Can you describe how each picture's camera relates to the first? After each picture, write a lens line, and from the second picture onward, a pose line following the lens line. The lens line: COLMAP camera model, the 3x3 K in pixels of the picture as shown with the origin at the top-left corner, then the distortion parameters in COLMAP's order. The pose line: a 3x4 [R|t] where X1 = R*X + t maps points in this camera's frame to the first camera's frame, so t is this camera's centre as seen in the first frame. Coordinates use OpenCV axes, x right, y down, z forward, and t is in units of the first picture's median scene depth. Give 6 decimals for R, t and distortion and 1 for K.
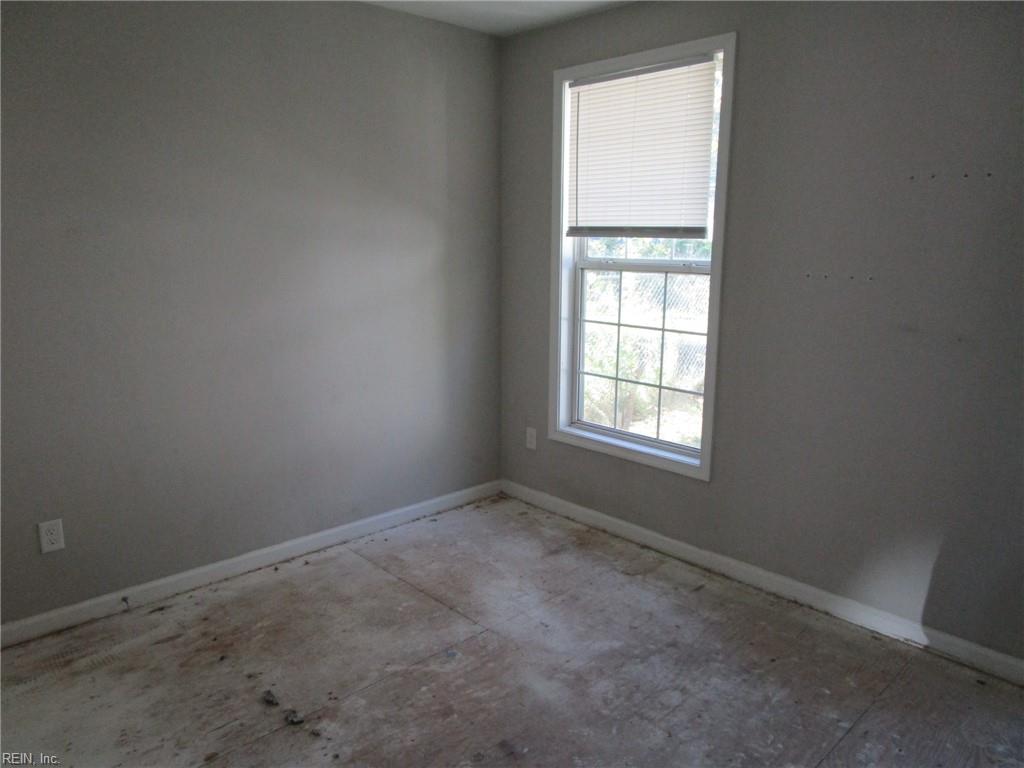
lens RADIAL K [[727.7, 0, 510.1], [0, 727.7, 382.5], [0, 0, 1]] dist [-0.028852, 0.011447]
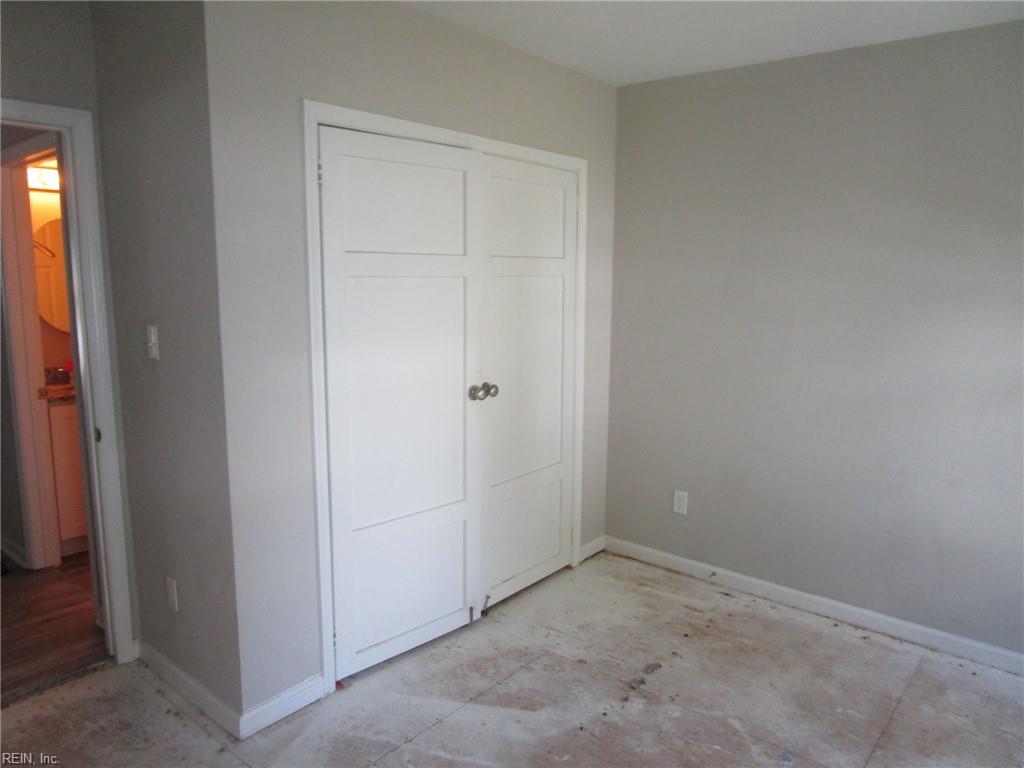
lens RADIAL K [[727.7, 0, 512.2], [0, 727.7, 386.6], [0, 0, 1]] dist [-0.028852, 0.011447]
pose [[0.117183, 0.152878, -0.981273, 0.665966], [-0.211550, 0.969245, 0.125741, -0.111948], [0.970317, 0.192854, 0.145920, 0.428328]]
